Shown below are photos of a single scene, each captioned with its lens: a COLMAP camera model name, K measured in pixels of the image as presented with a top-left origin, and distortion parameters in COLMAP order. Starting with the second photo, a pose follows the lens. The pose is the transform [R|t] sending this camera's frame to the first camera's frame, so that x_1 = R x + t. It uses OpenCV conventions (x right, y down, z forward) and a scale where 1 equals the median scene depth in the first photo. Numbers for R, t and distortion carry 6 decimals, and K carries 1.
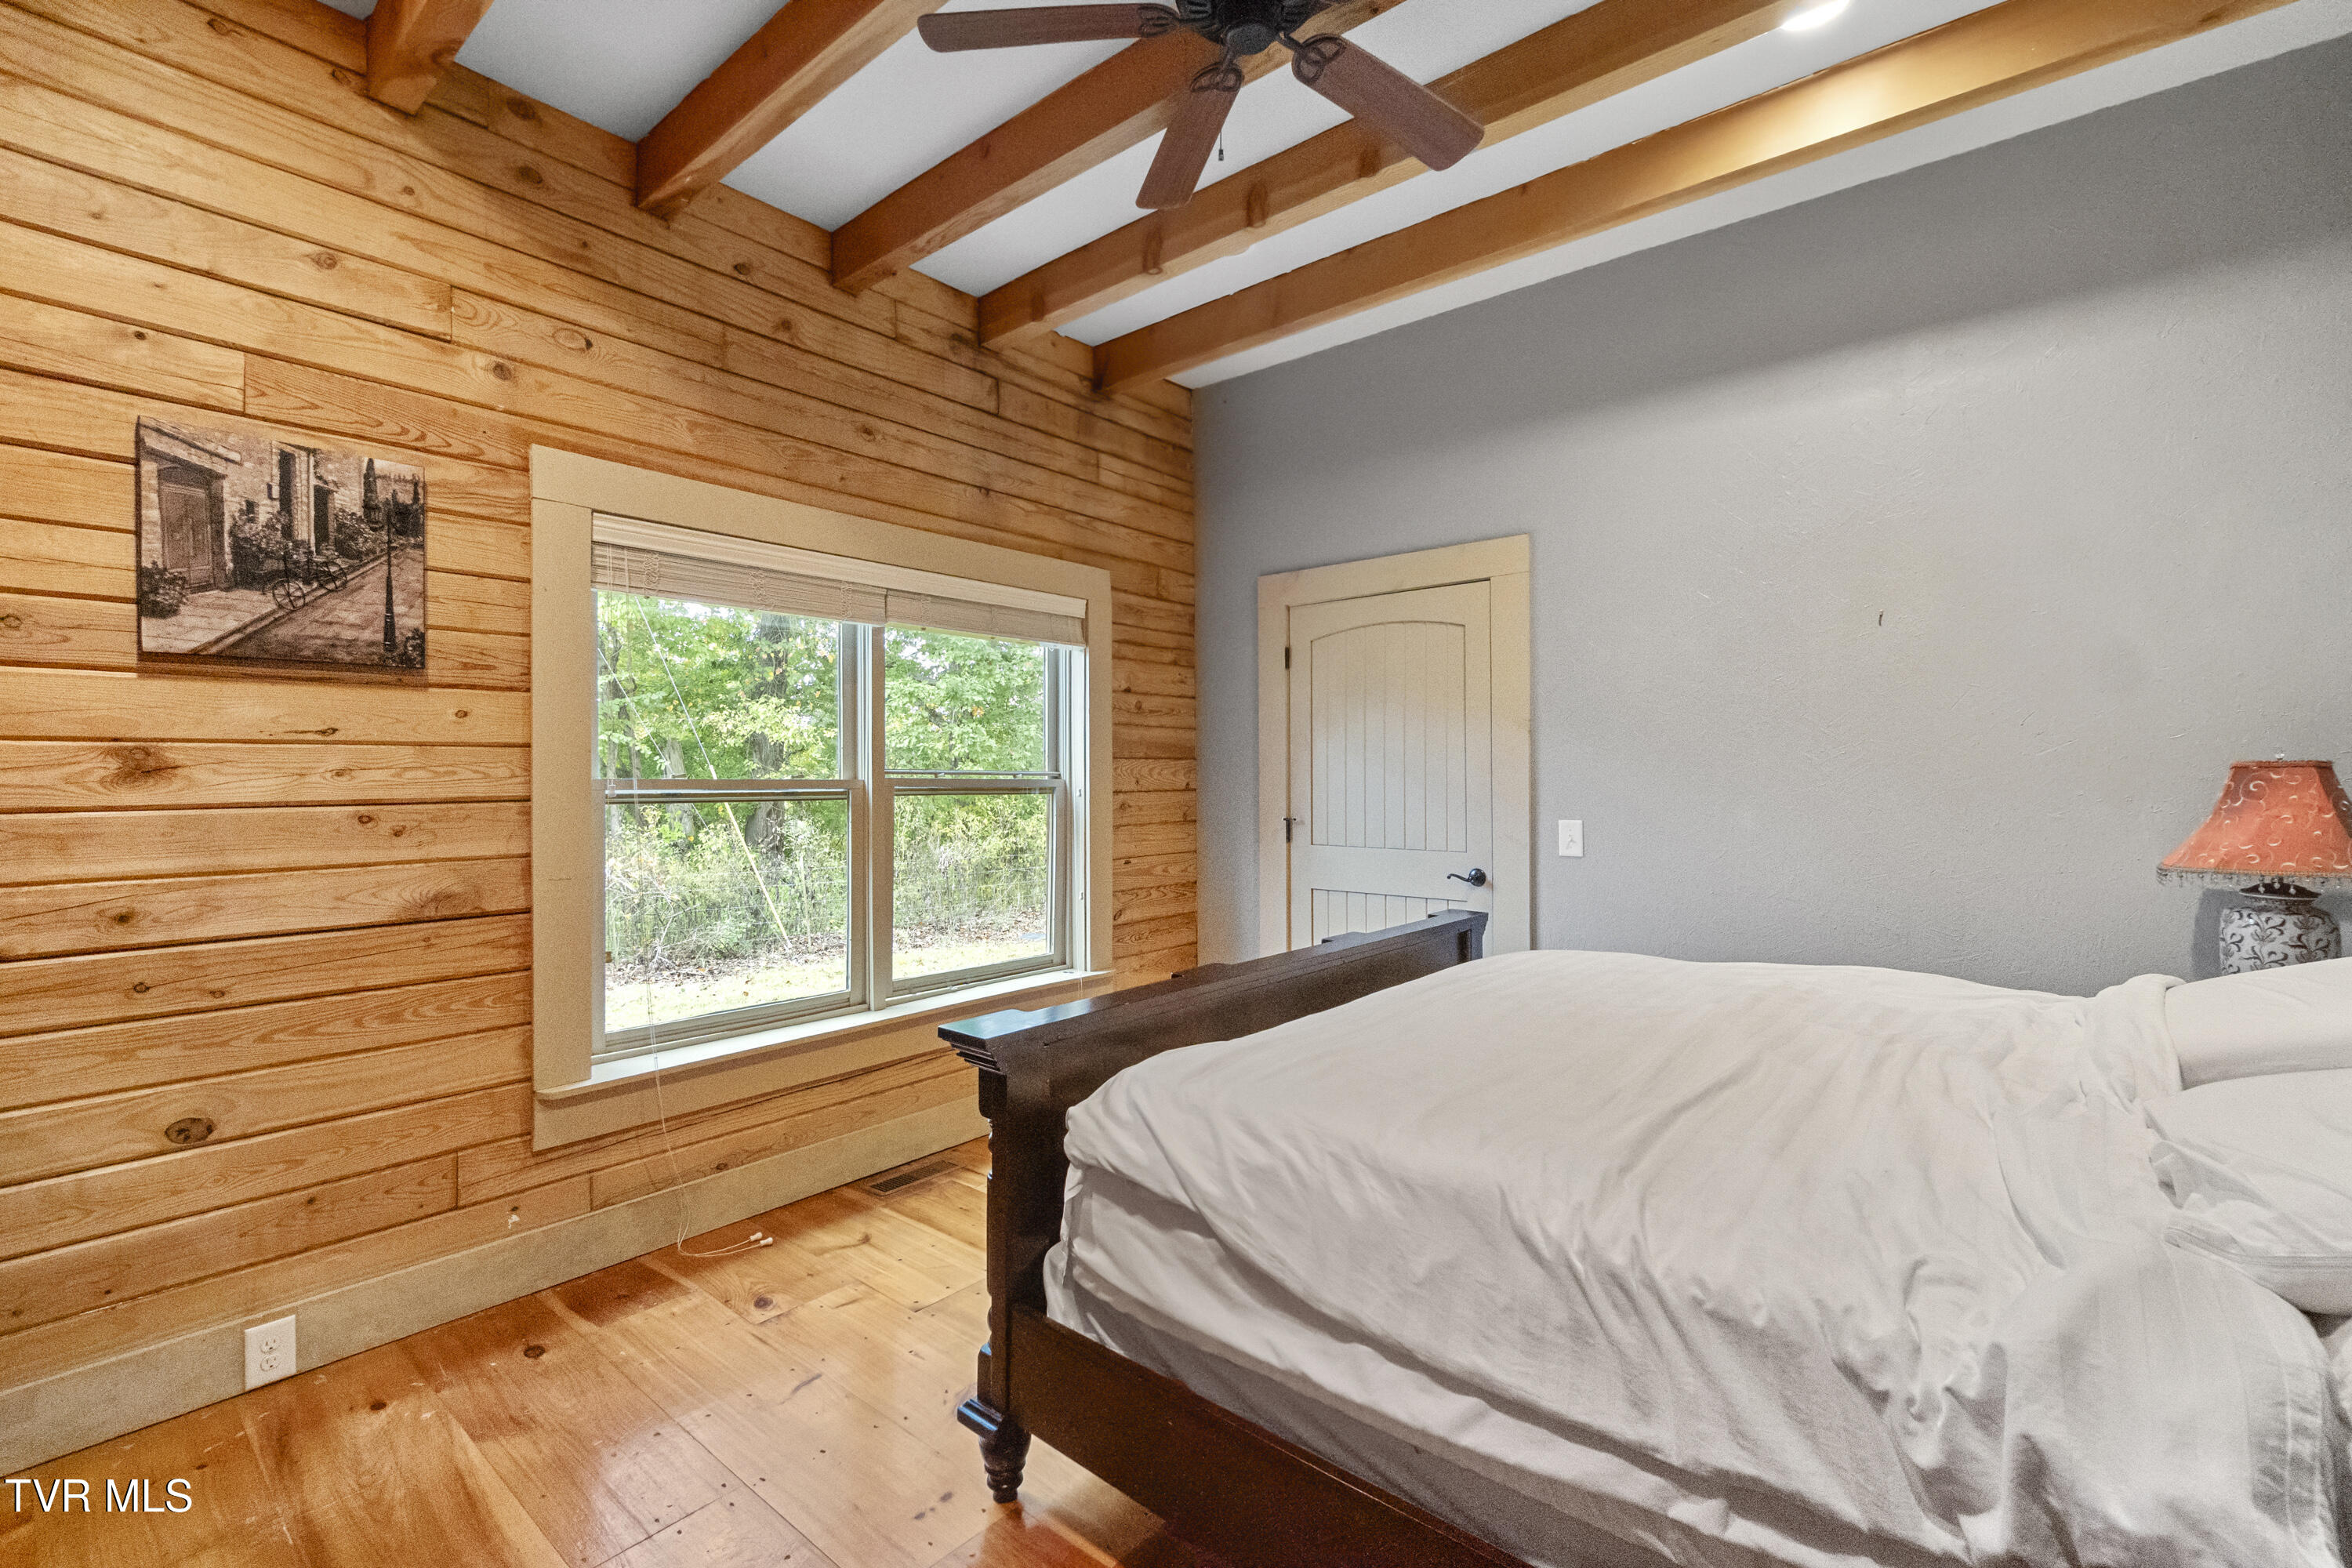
lens RADIAL K [[1026.2, 0, 1189.3], [0, 1026.2, 785.7], [0, 0, 1]] dist [-0.004686, 0.002233]
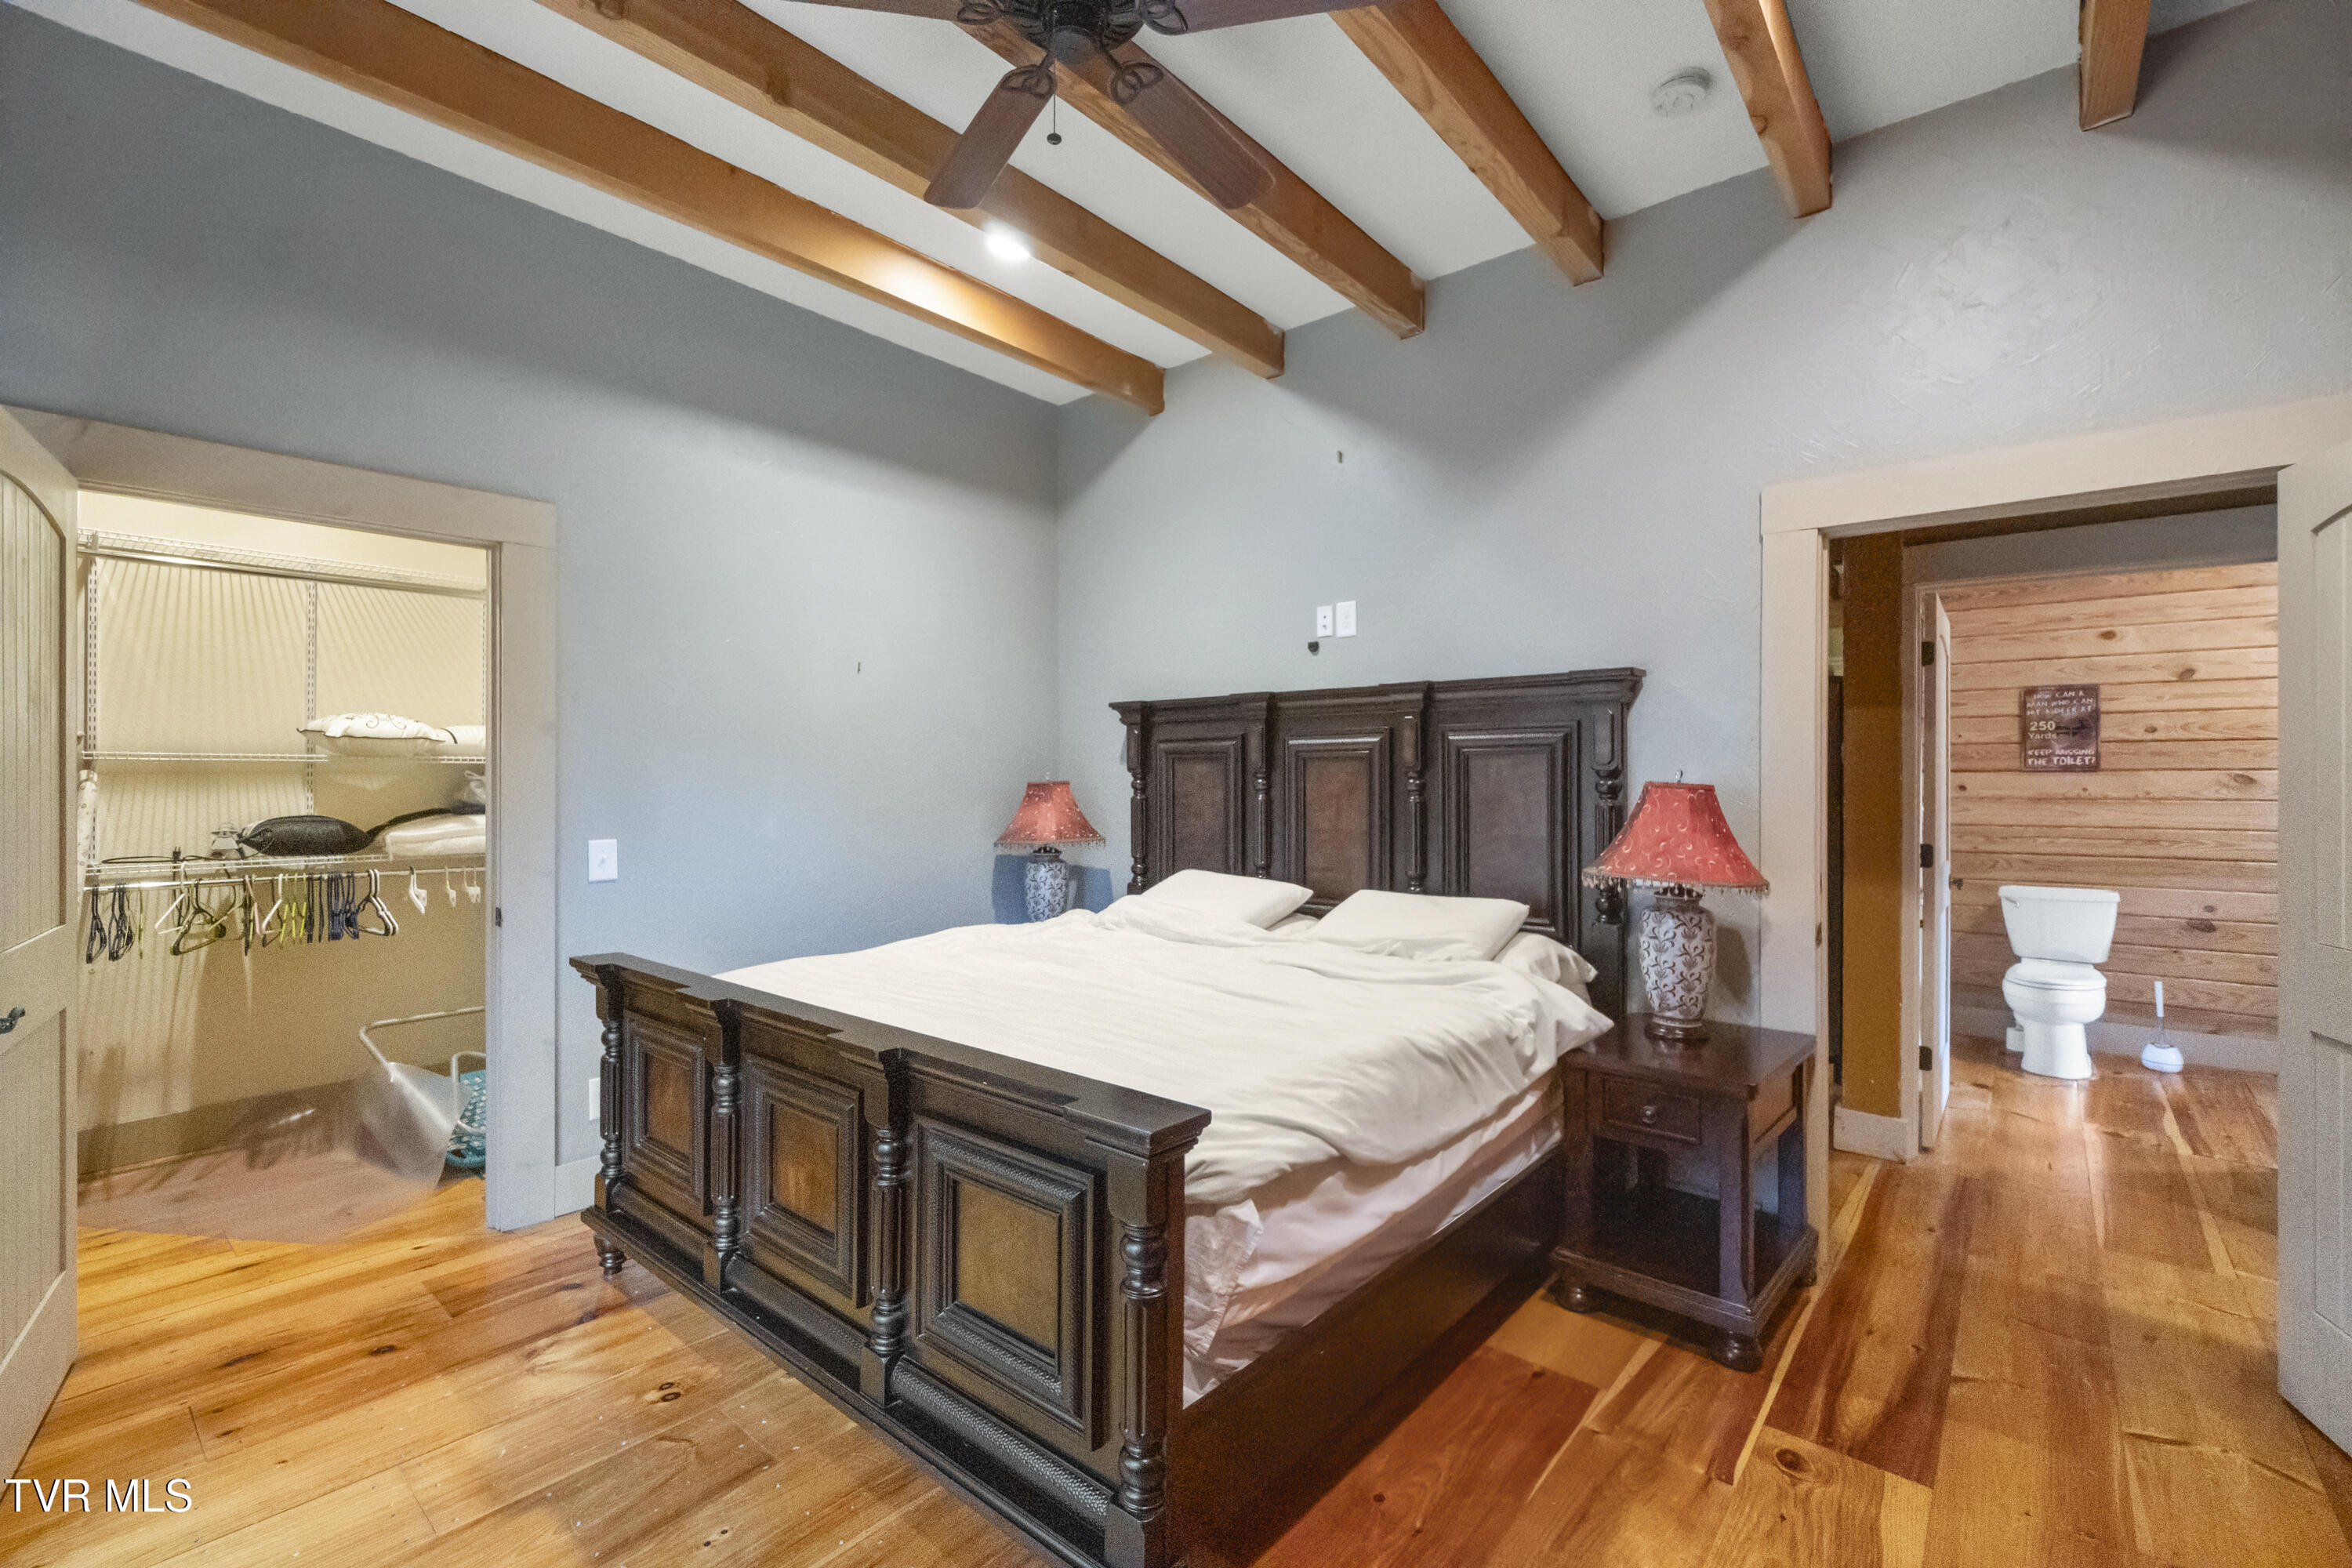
lens RADIAL K [[1026.2, 0, 1182.4], [0, 1026.2, 775.6], [0, 0, 1]] dist [-0.004686, 0.002233]
pose [[0.004670, 0.003454, 0.999983, -0.839089], [0.001384, 0.999993, -0.003461, -0.029763], [-0.999988, 0.001400, 0.004665, 0.798056]]
